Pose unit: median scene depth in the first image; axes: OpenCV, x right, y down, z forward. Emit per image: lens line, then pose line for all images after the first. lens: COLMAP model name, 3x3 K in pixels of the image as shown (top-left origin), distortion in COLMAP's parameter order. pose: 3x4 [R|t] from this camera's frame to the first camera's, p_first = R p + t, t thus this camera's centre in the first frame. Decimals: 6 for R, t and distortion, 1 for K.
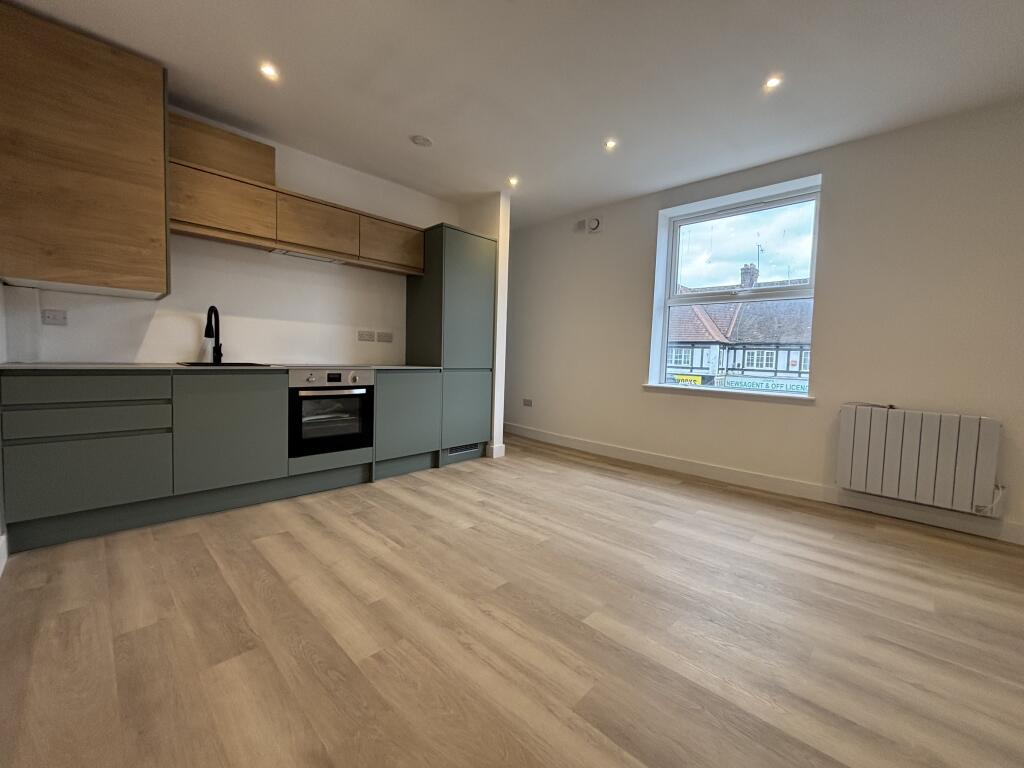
lens RADIAL K [[412.9, 0, 515.9], [0, 412.9, 382.3], [0, 0, 1]] dist [0.001156, 0.000016]
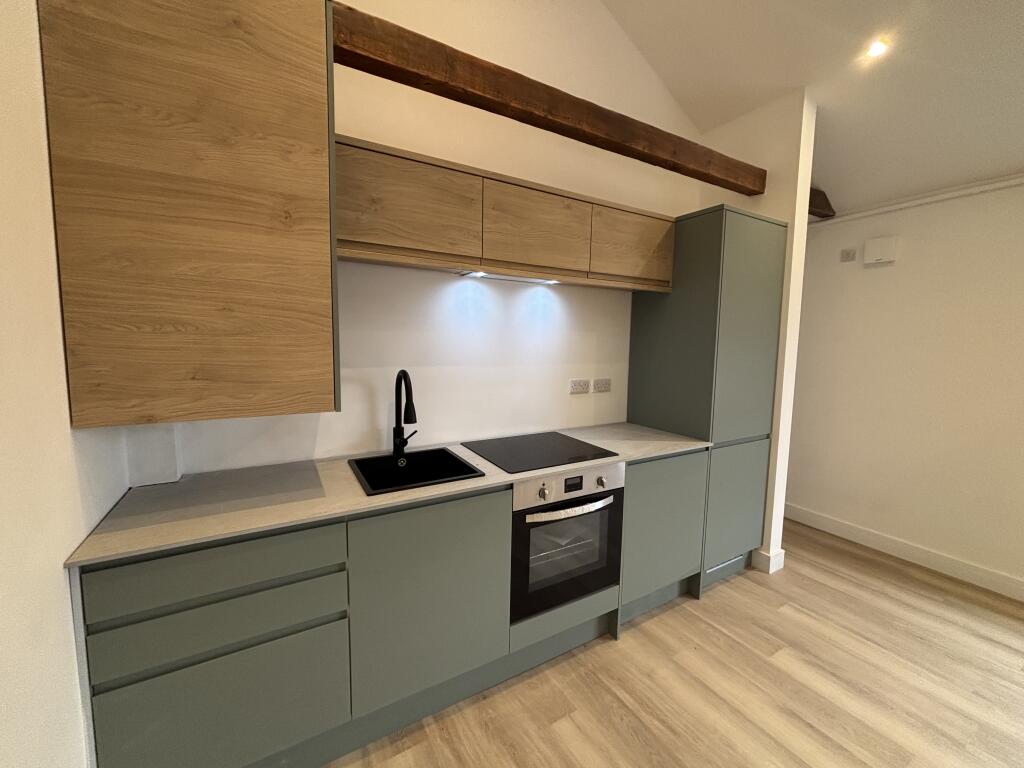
lens RADIAL K [[412.9, 0, 513.3], [0, 412.9, 380.4], [0, 0, 1]] dist [0.001156, 0.000016]
pose [[0.964871, 0.001266, -0.262721, -0.307603], [0.003871, 0.999811, 0.019034, -0.144523], [0.262696, -0.019382, 0.964684, 0.339714]]
